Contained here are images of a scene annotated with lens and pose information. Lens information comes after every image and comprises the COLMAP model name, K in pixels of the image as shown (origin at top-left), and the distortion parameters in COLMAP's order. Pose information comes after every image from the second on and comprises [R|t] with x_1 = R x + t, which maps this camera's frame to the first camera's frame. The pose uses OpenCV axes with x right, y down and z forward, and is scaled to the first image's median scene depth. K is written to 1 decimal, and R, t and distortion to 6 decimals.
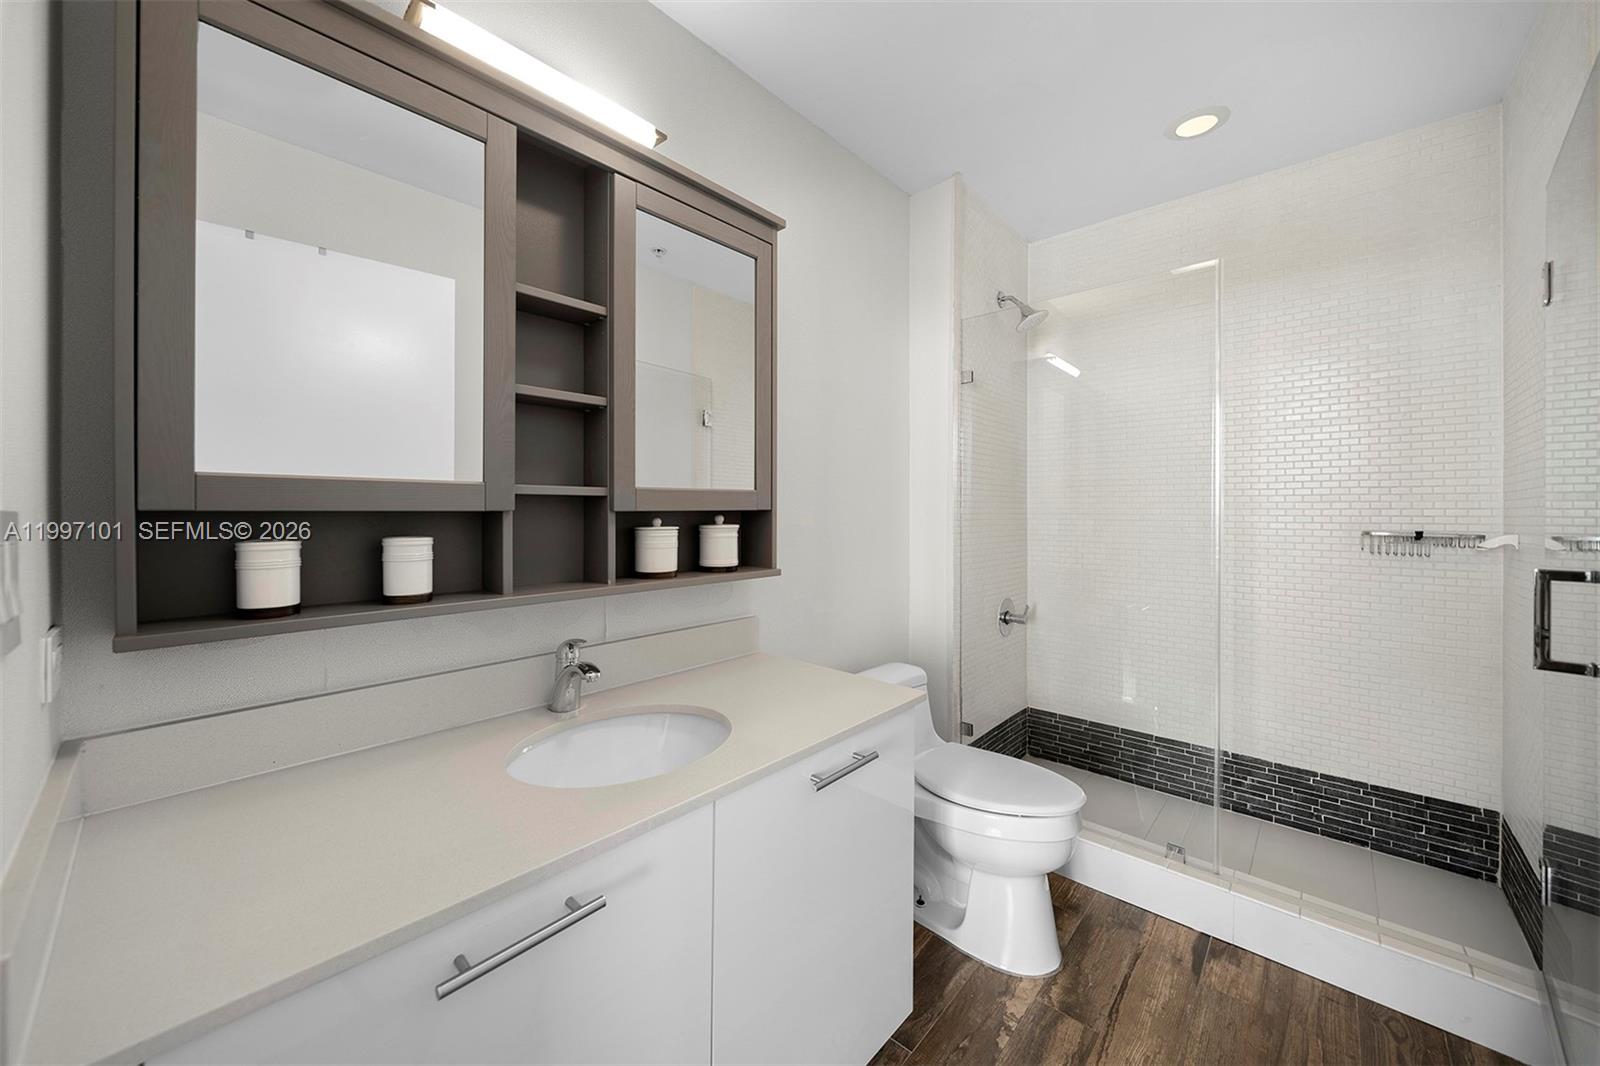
lens RADIAL K [[581.4, 0, 808.2], [0, 581.4, 509.1], [0, 0, 1]] dist [0.001963, 0.000162]
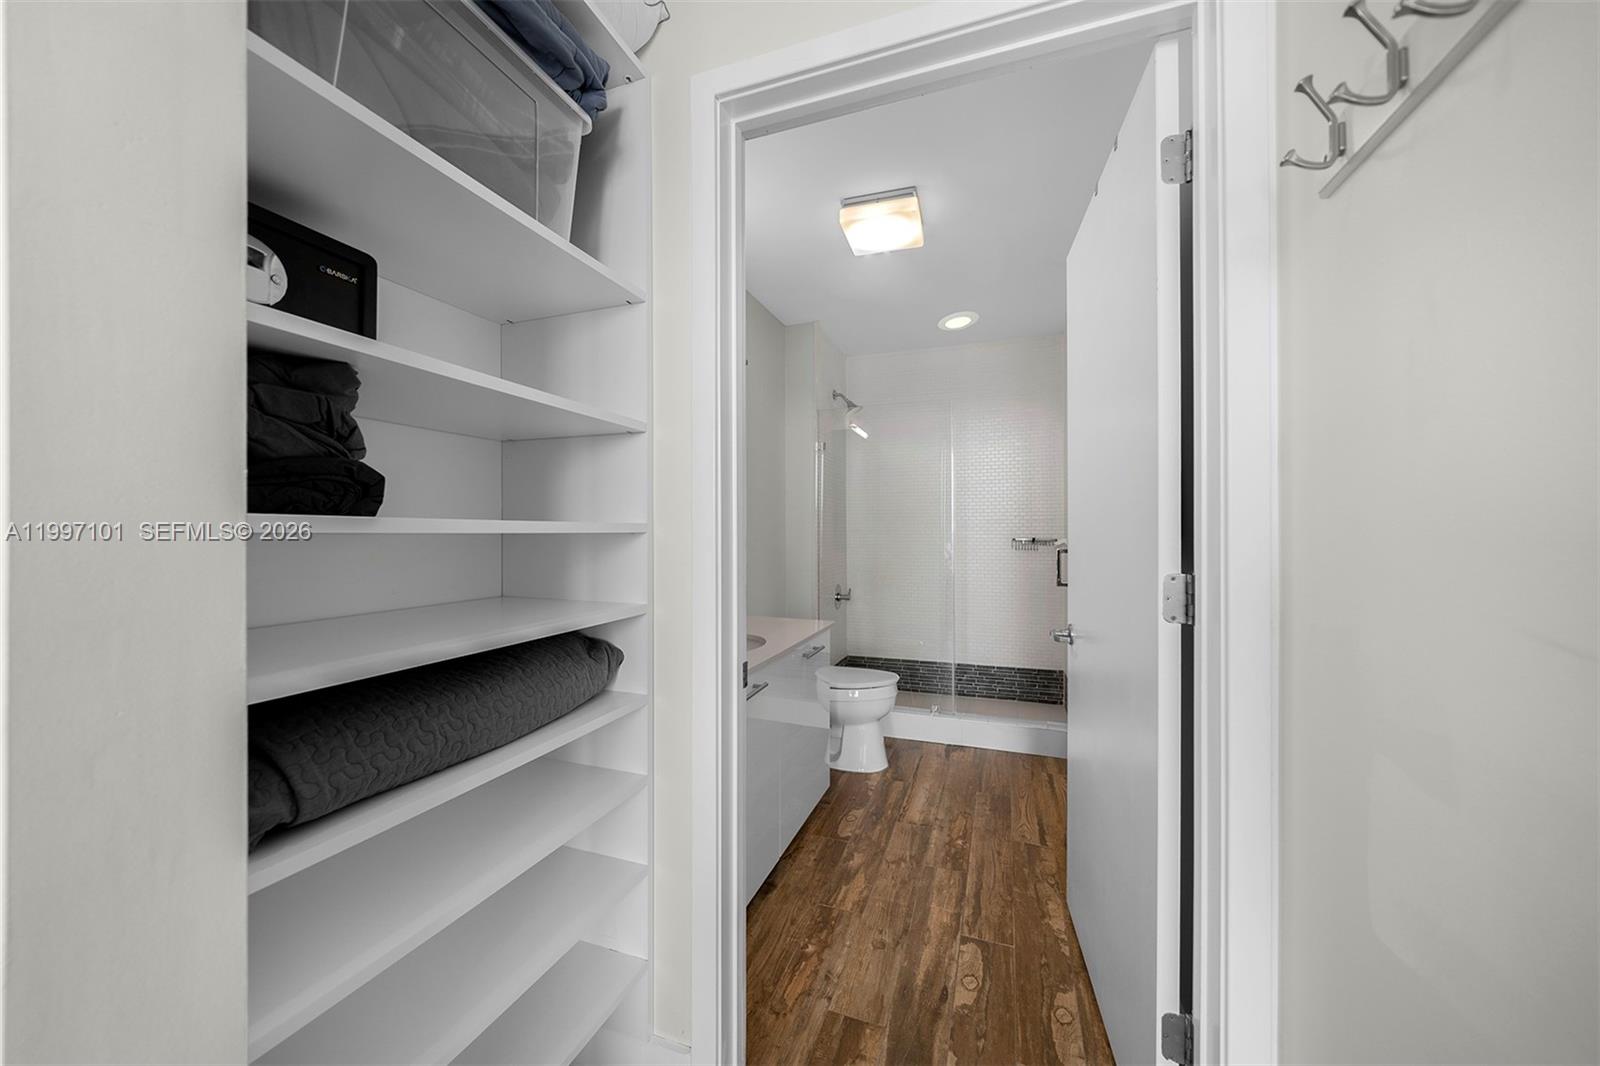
lens RADIAL K [[581.4, 0, 798.7], [0, 581.4, 528.7], [0, 0, 1]] dist [0.001963, 0.000162]
pose [[0.925583, -0.005573, 0.378504, -0.526377], [0.004368, 0.999982, 0.004041, -0.007699], [-0.378519, -0.002087, 0.925591, -0.619008]]
